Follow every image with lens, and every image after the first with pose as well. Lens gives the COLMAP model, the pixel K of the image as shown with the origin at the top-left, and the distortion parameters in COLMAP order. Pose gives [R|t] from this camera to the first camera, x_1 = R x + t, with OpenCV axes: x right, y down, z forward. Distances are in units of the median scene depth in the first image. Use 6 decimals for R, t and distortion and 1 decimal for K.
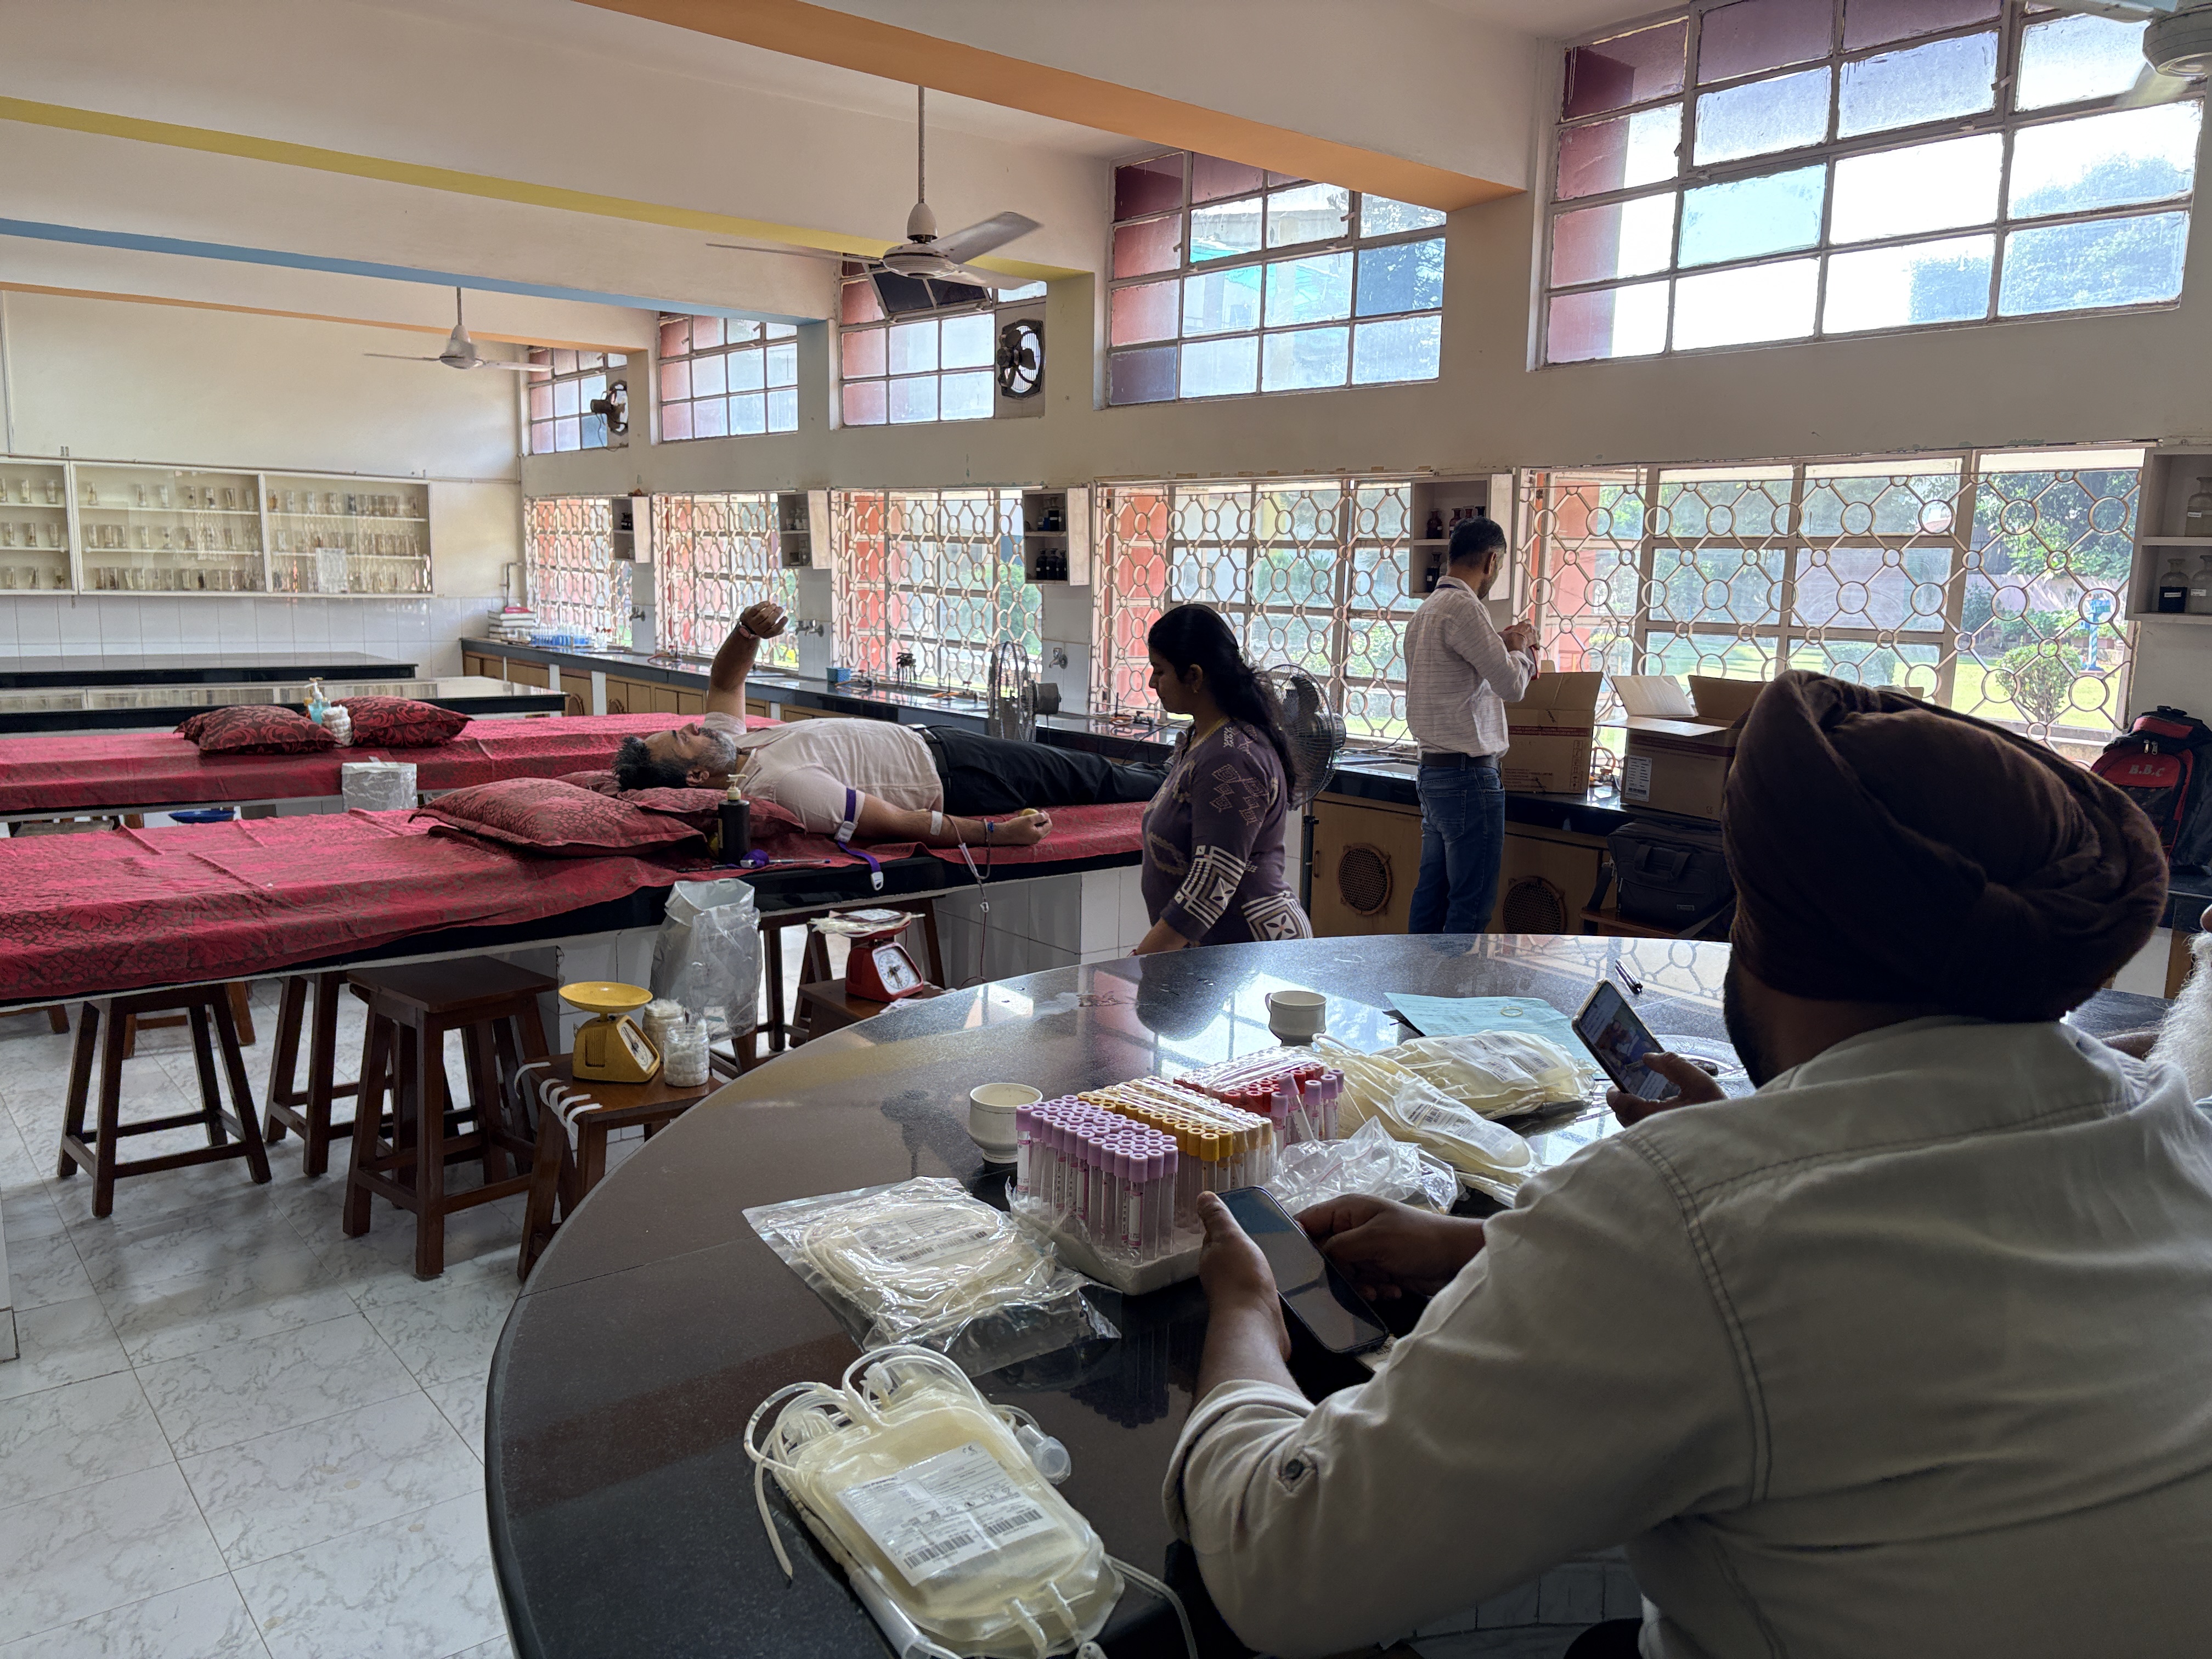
lens RADIAL K [[1669.4, 0, 1103.2], [0, 1669.4, 819.8], [0, 0, 1]] dist [0.049238, -0.045126]
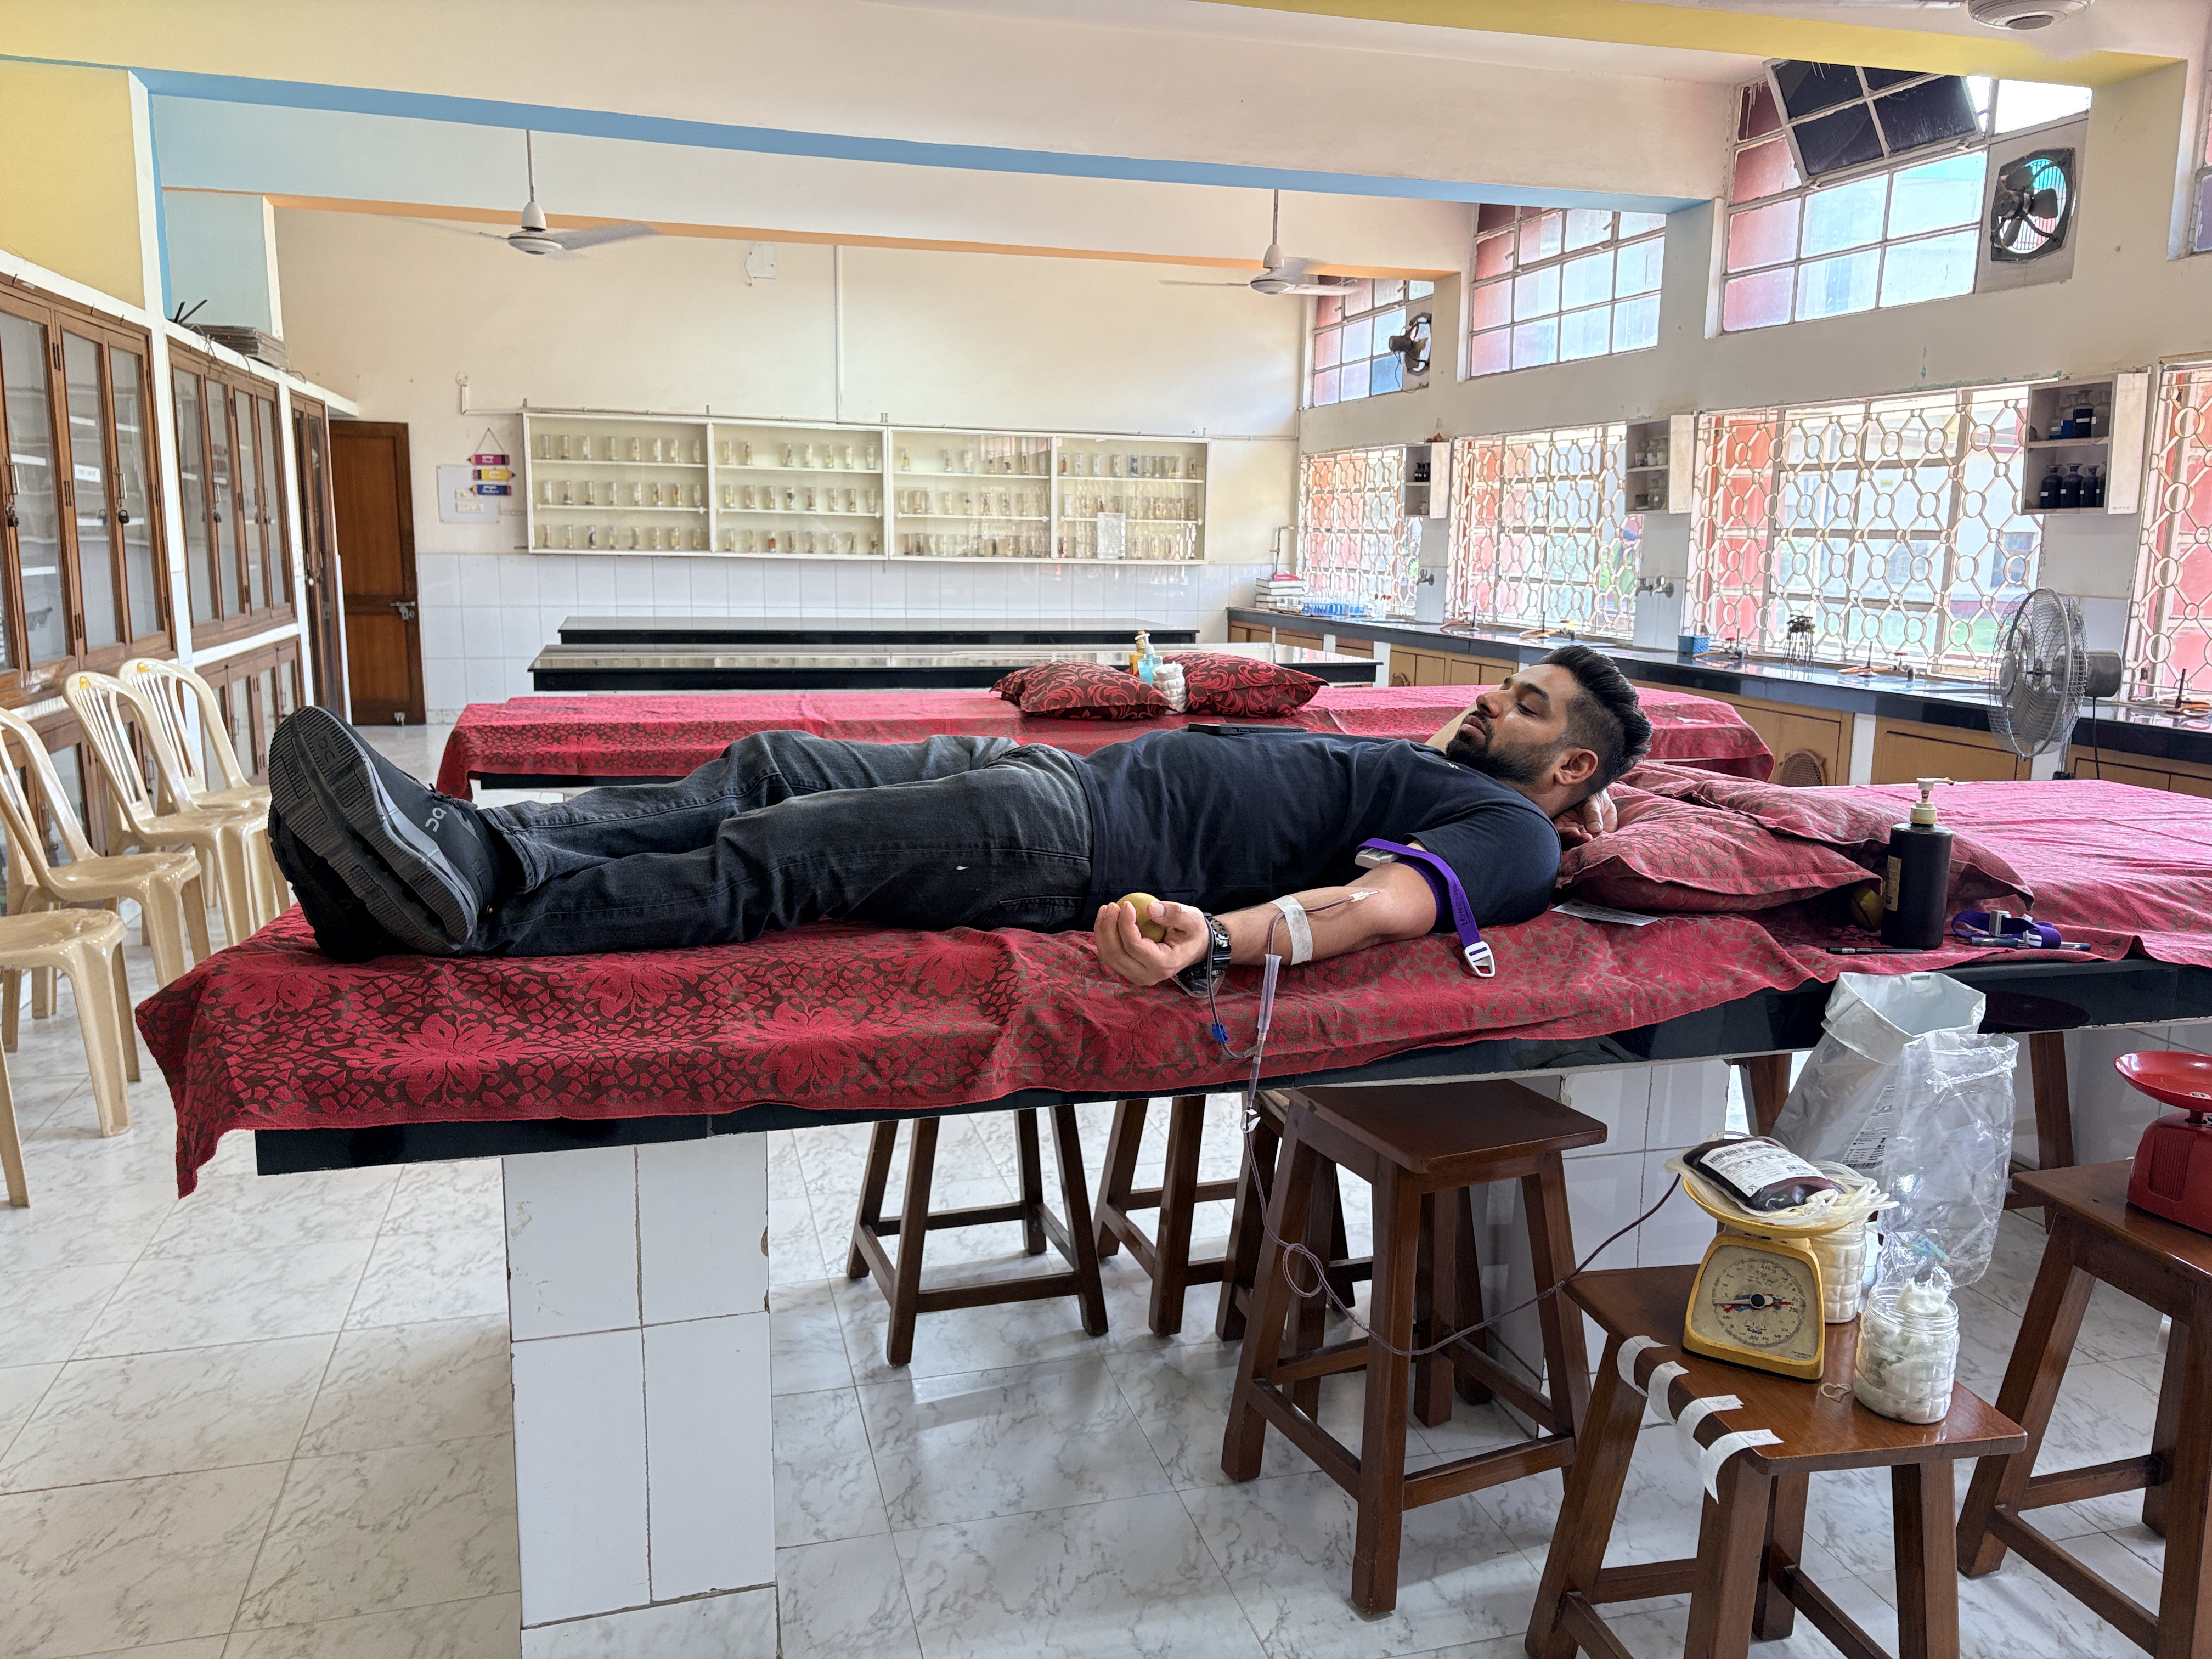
lens RADIAL K [[1669.4, 0, 1094.2], [0, 1669.4, 831.0], [0, 0, 1]] dist [0.049238, -0.045126]
pose [[0.916051, 0.058216, -0.396814, -0.103308], [-0.052277, 0.998300, 0.025776, -0.003334], [0.397640, -0.002868, 0.917537, 0.153839]]
